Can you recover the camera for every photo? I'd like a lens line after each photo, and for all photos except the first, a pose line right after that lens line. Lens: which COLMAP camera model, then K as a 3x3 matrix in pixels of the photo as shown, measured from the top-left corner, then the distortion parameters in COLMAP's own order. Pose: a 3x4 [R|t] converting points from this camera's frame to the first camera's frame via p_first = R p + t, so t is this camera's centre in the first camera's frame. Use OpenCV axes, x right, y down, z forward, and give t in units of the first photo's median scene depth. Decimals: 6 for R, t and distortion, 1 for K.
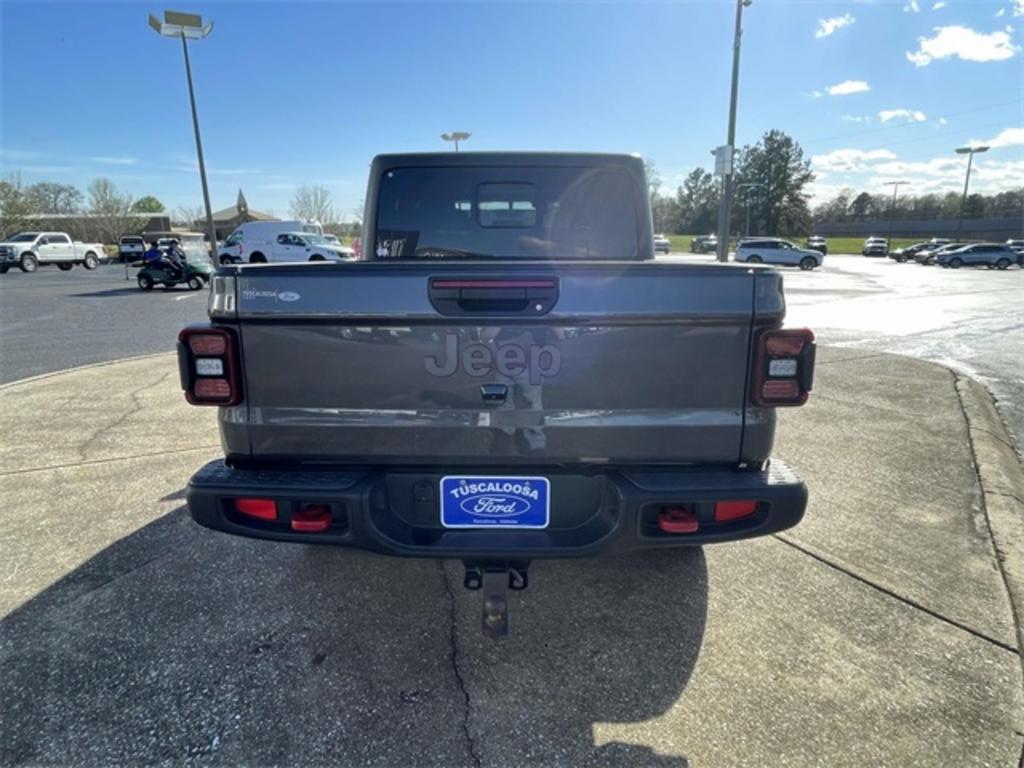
lens RADIAL K [[619.9, 0, 512.0], [0, 619.9, 384.0], [0, 0, 1]] dist [-0.005334, -0.000250]
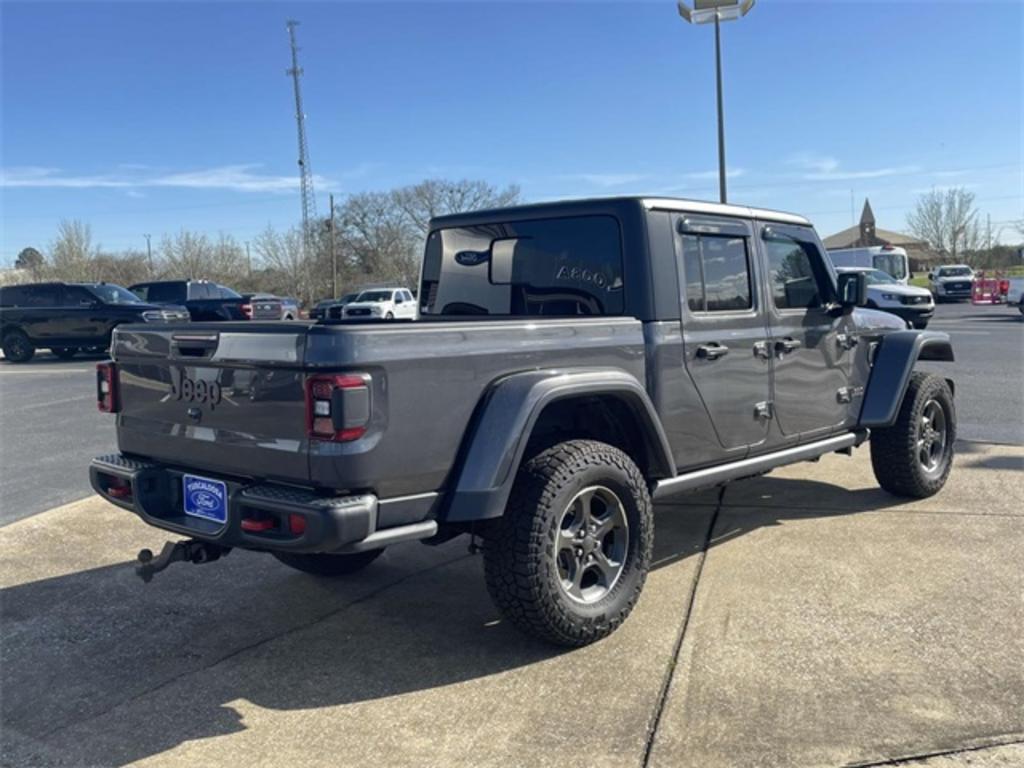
lens RADIAL K [[1031.6, 0, 526.7], [0, 1031.6, 360.4], [0, 0, 1]] dist [0.052871, -0.010546]
pose [[0.730549, 0.024736, -0.682412, 1.521762], [-0.122891, 0.987790, -0.095754, 0.019090], [0.671711, 0.153815, 0.724669, -0.159960]]
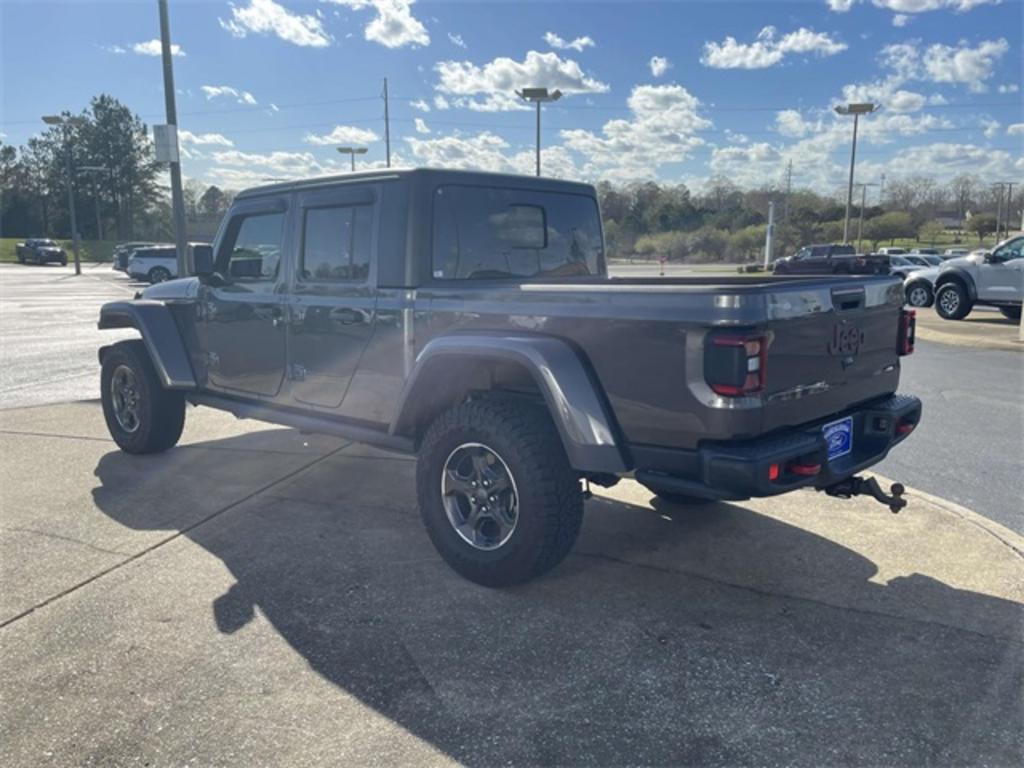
lens RADIAL K [[837.0, 0, 535.4], [0, 837.0, 373.9], [0, 0, 1]] dist [0.039519, -0.008504]
pose [[0.668597, -0.108410, 0.735680, -1.479953], [0.165036, 0.986277, -0.004649, -0.053939], [-0.725080, 0.124522, 0.677313, 0.107899]]
